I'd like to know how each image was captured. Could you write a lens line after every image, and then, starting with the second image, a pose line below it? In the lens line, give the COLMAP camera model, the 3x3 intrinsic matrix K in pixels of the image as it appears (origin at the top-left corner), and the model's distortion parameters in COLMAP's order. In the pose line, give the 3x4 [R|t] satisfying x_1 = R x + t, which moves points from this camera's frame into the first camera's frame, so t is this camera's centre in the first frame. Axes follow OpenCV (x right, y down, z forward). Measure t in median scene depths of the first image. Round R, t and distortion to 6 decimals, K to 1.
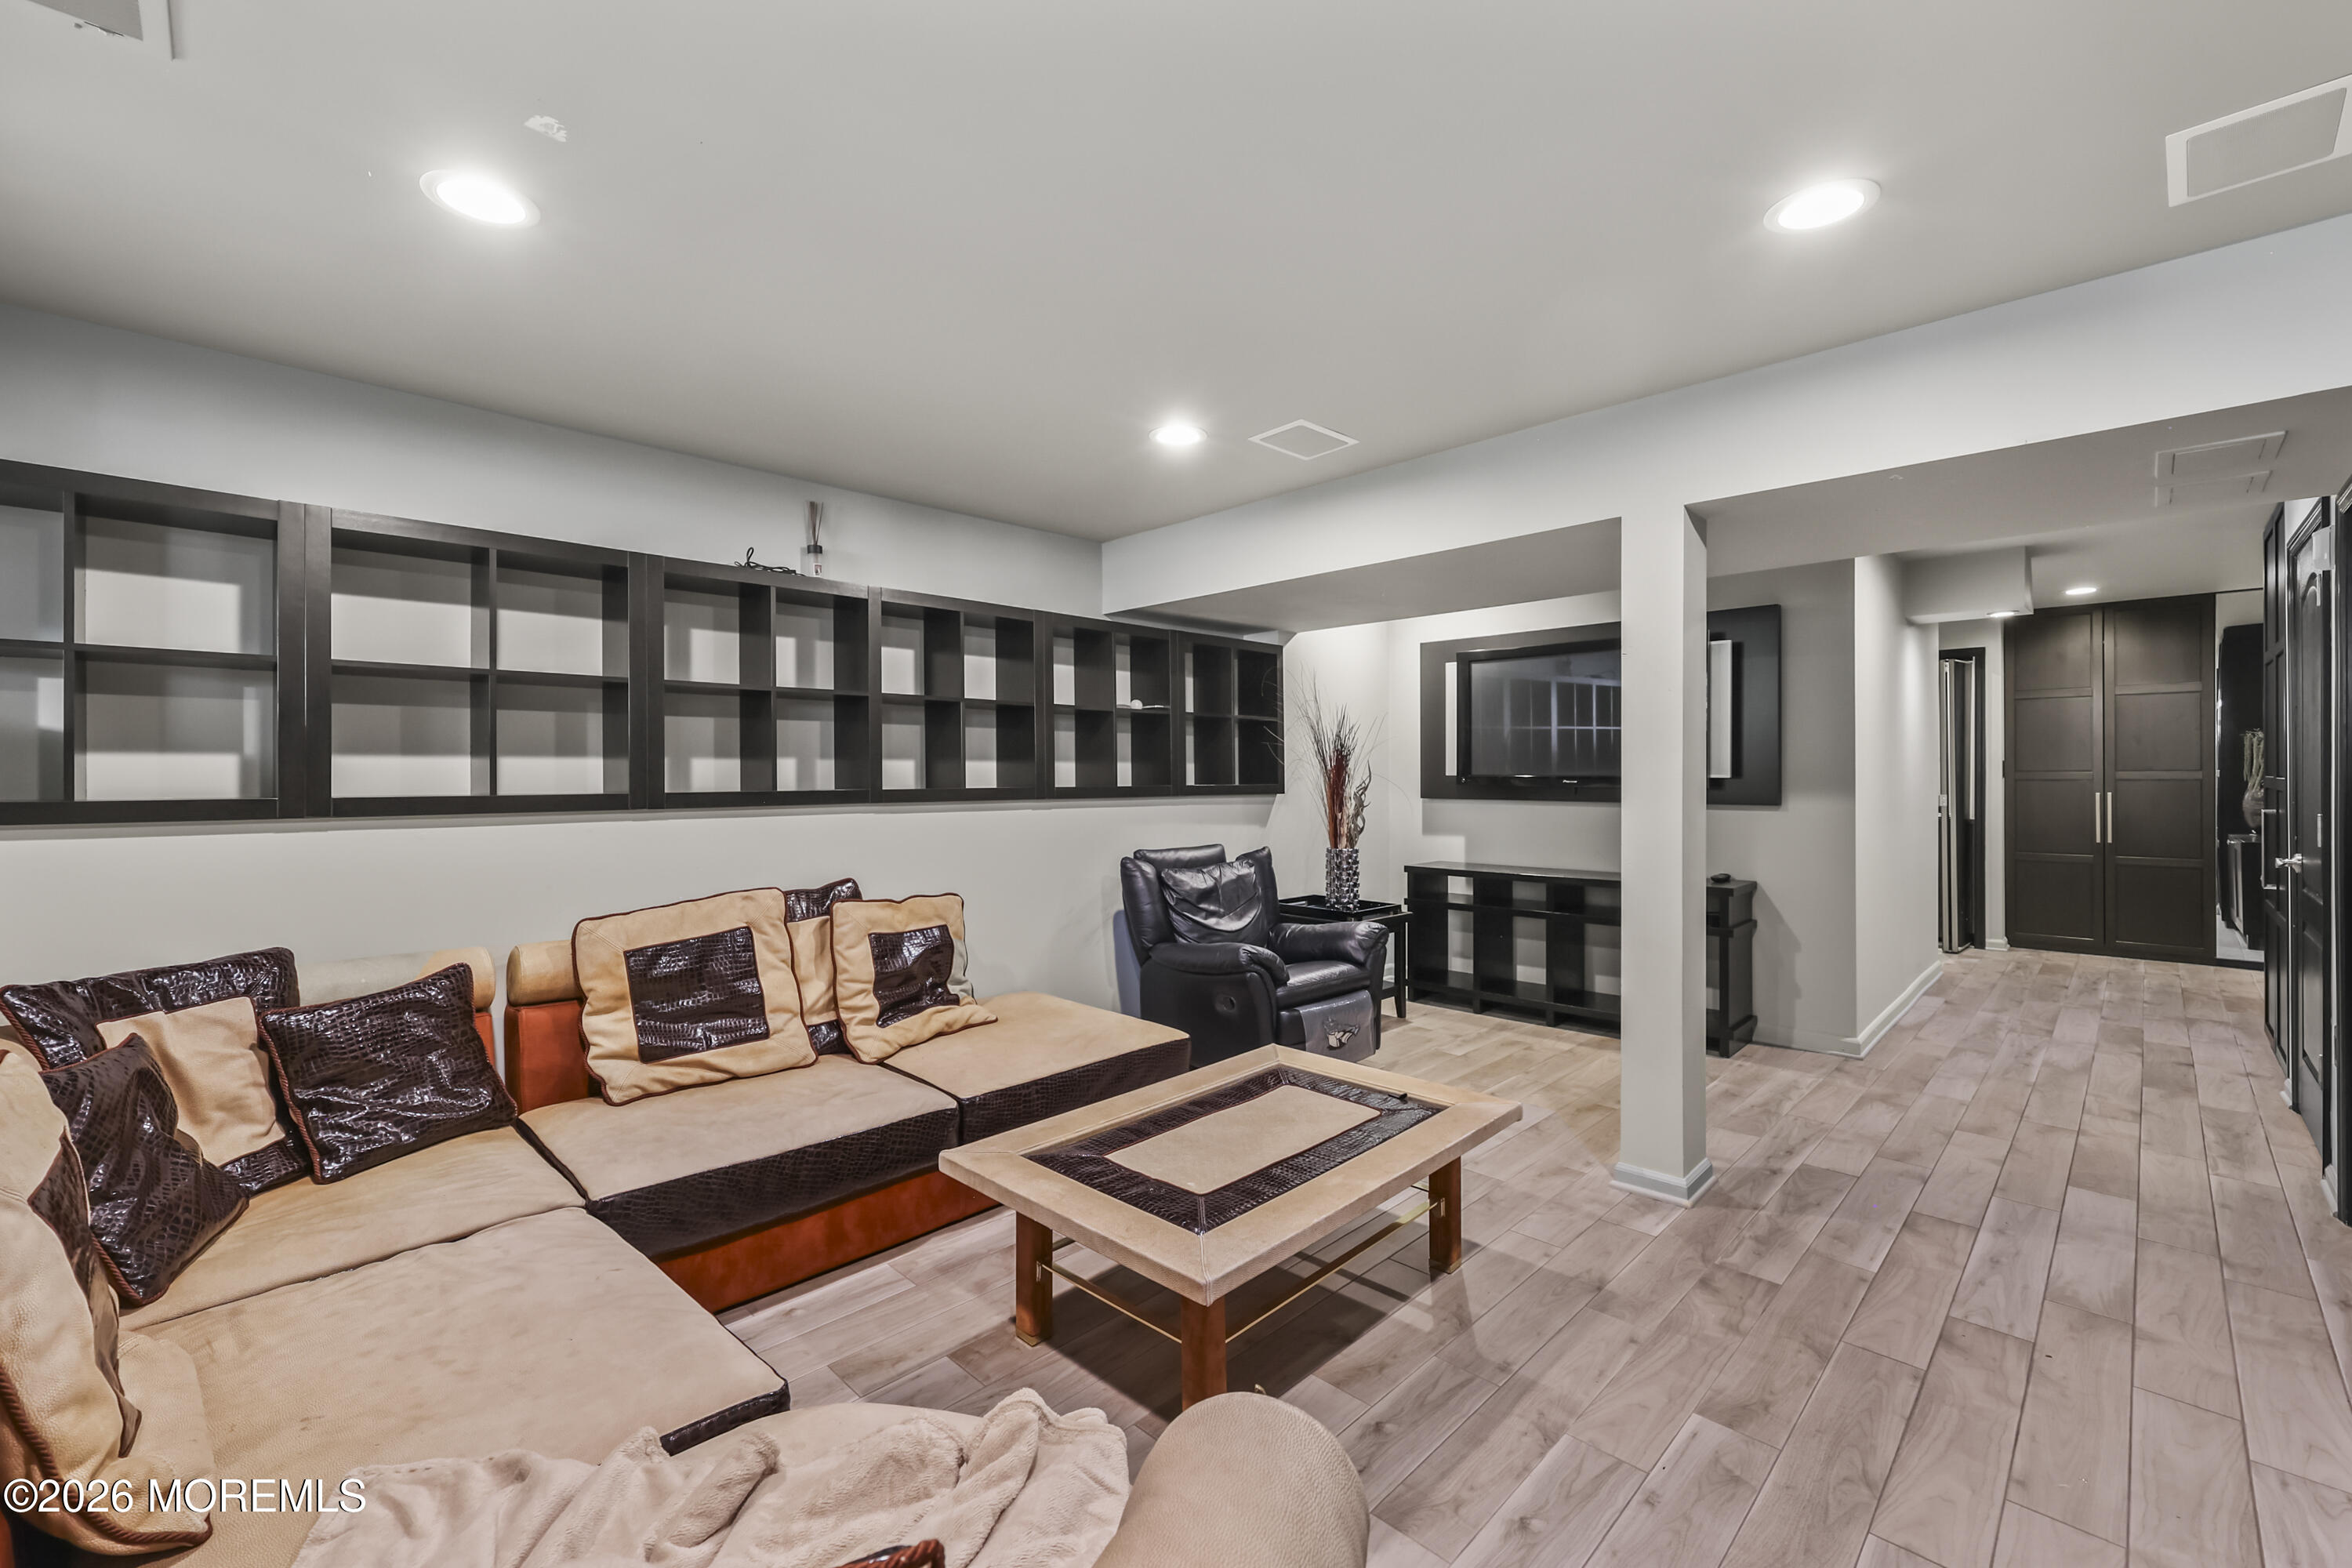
lens RADIAL K [[958.2, 0, 1176.0], [0, 958.2, 784.0], [0, 0, 1]] dist [-0.043961, -0.000057]
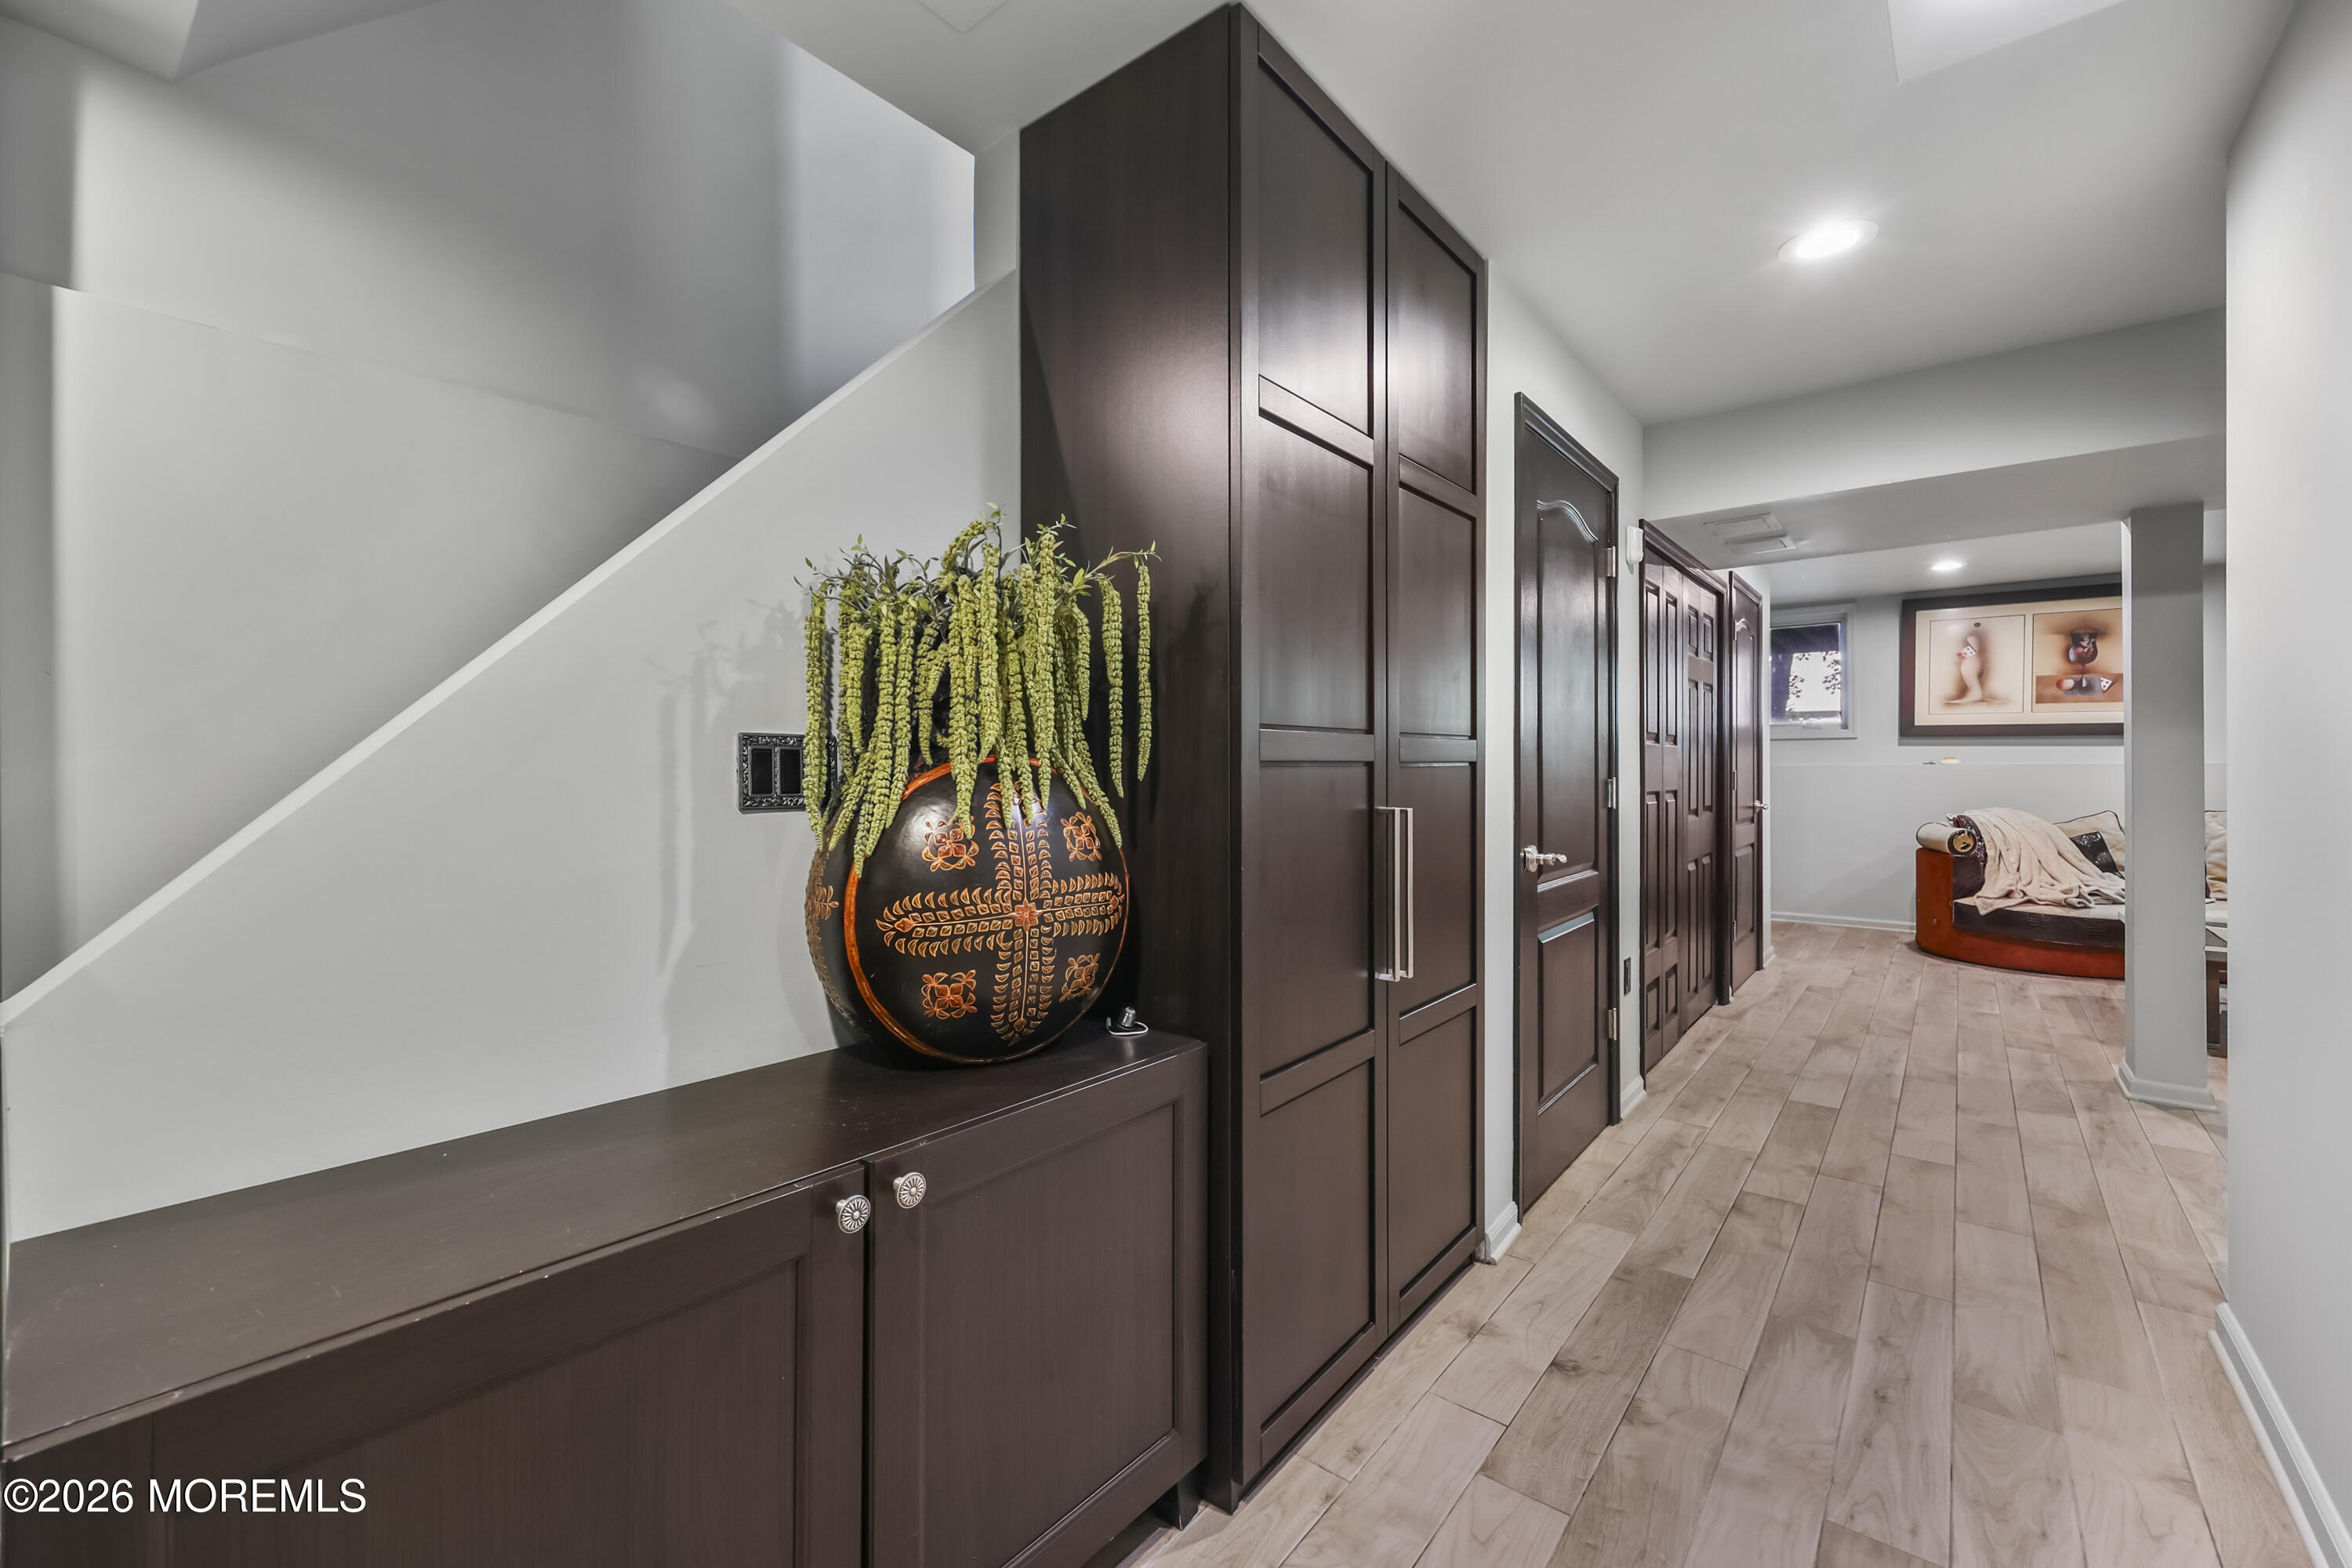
lens RADIAL K [[960.9, 0, 1169.7], [0, 960.9, 758.1], [0, 0, 1]] dist [-0.000089, -0.000065]
pose [[-0.992341, 0.029305, -0.120001, 1.732139], [0.030817, 0.999467, -0.010762, -0.029862], [0.119621, -0.014378, -0.992715, 1.873458]]
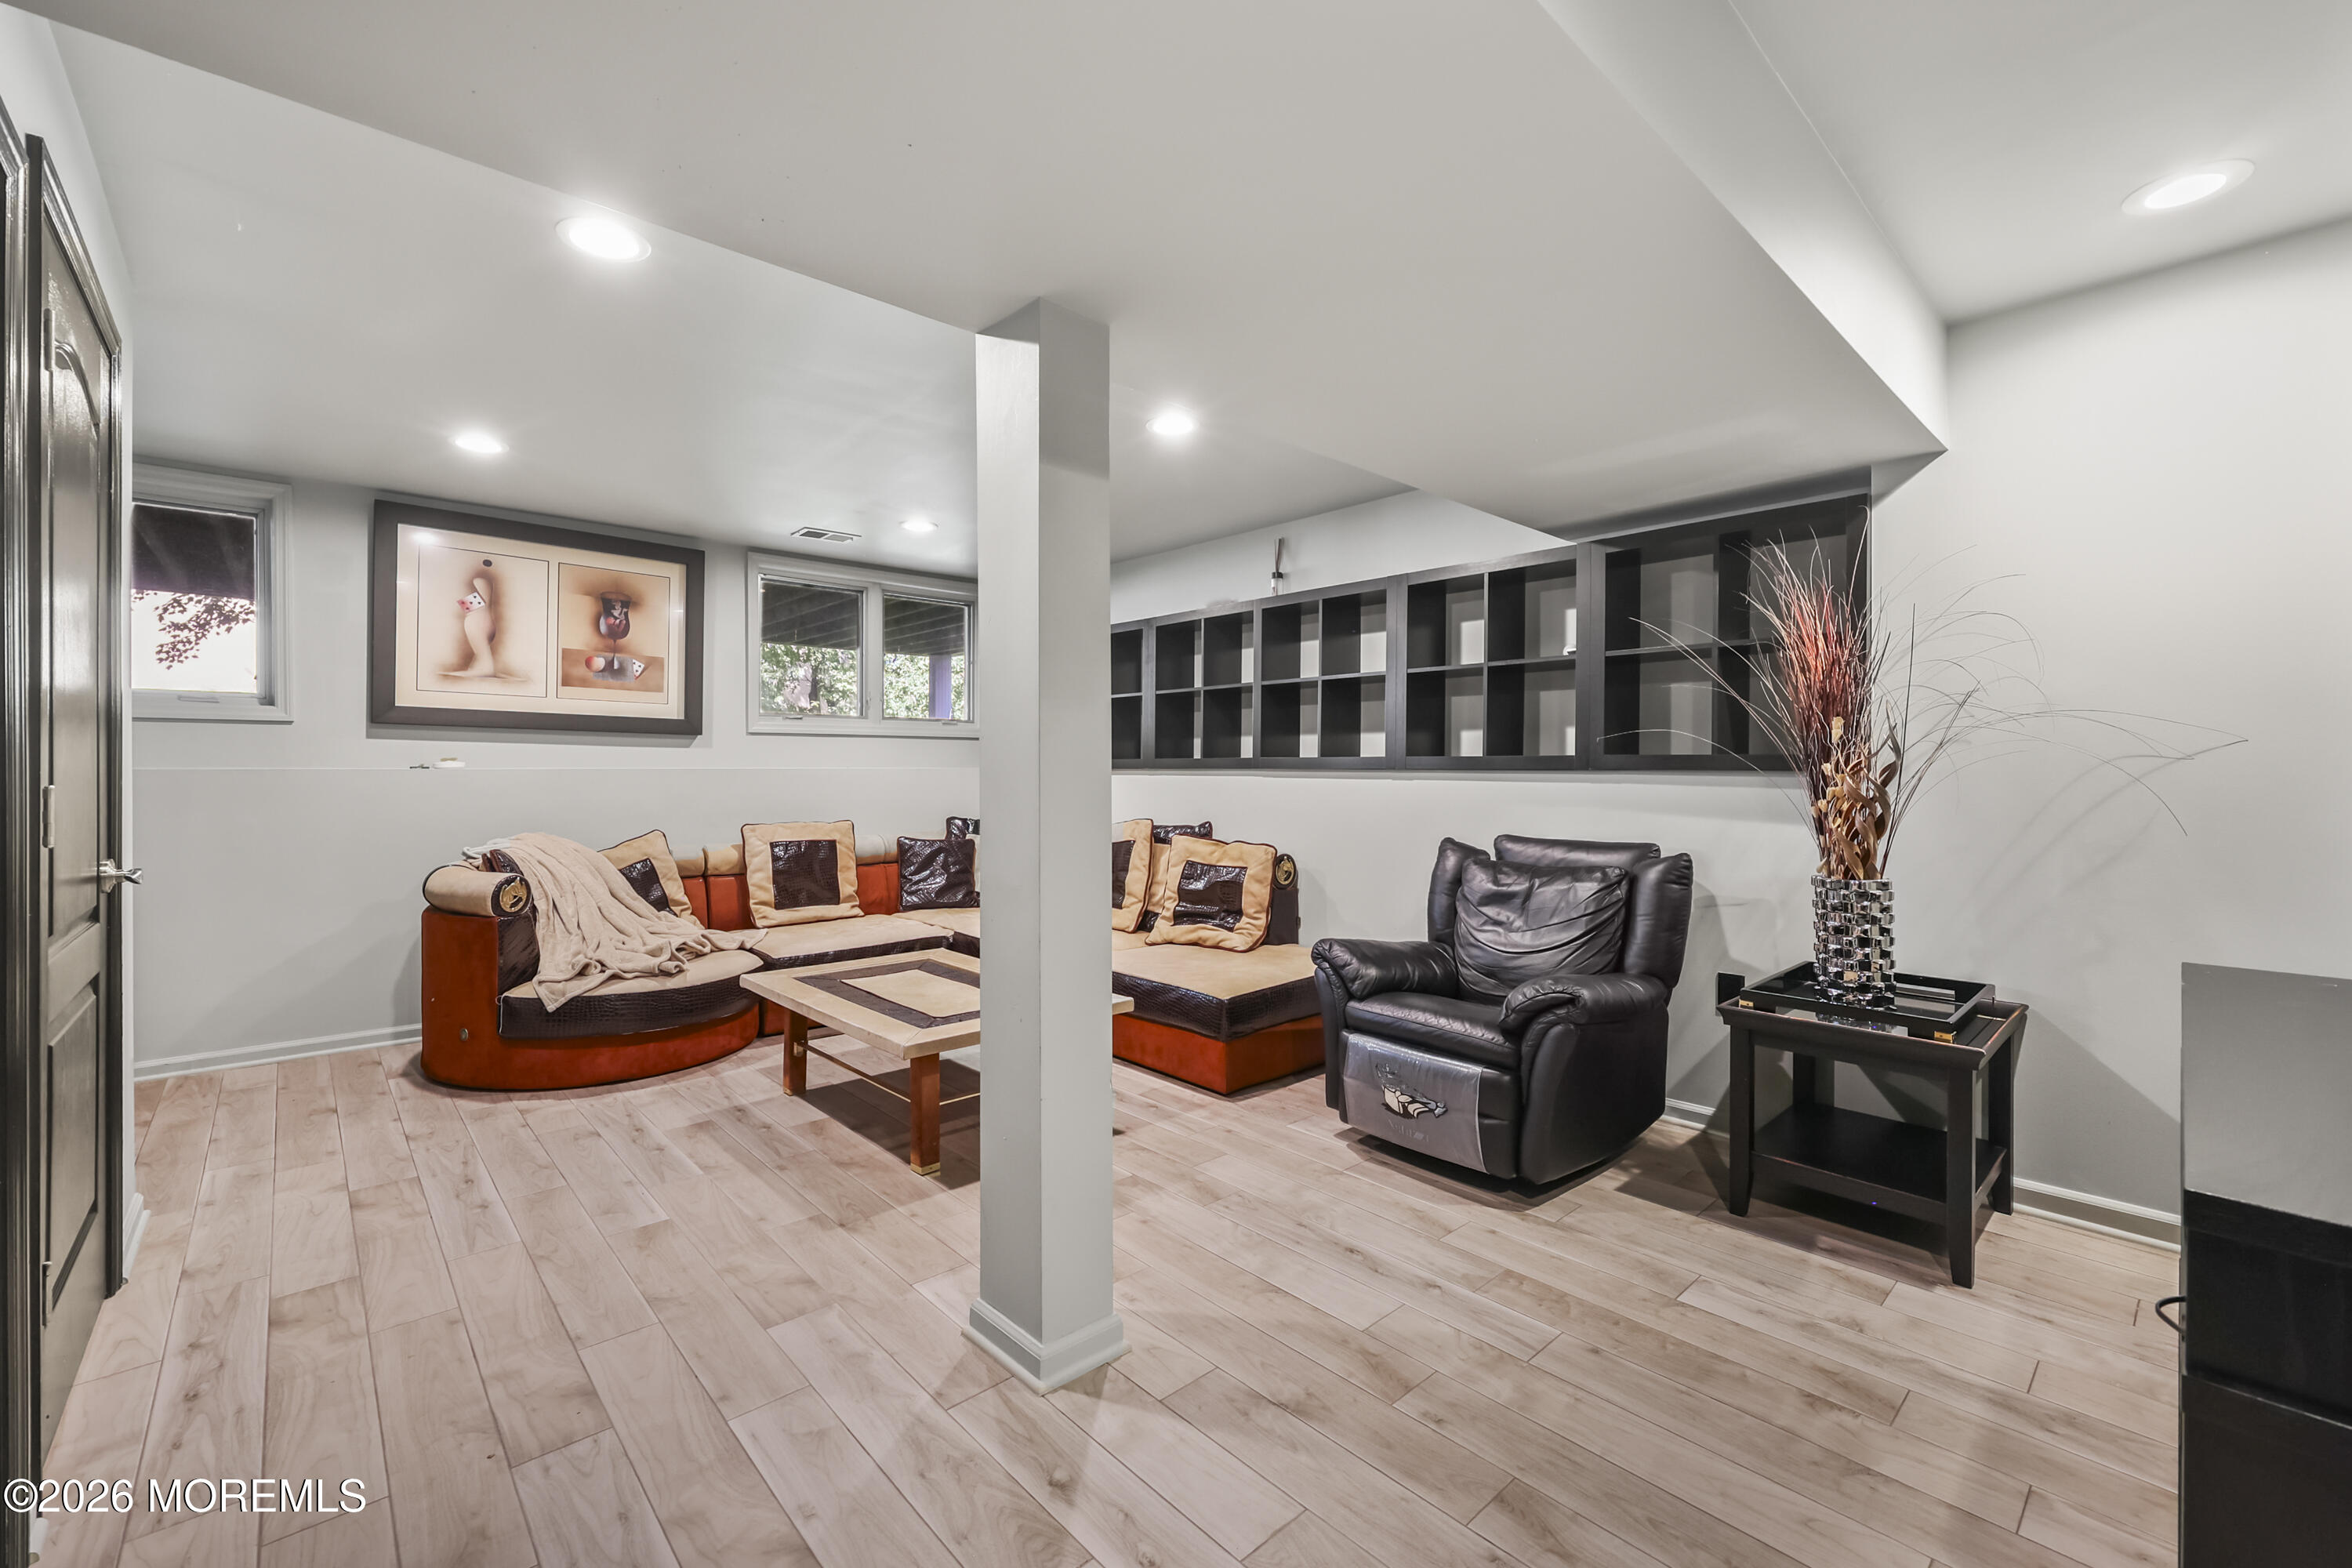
lens RADIAL K [[979.7, 0, 1176.0], [0, 979.7, 784.0], [0, 0, 1]] dist [-0.000896, -0.000241]
pose [[-0.033353, 0.040399, -0.998627, 1.101678], [0.005016, 0.999177, 0.040254, -0.014796], [0.999431, -0.003667, -0.033529, 1.009861]]
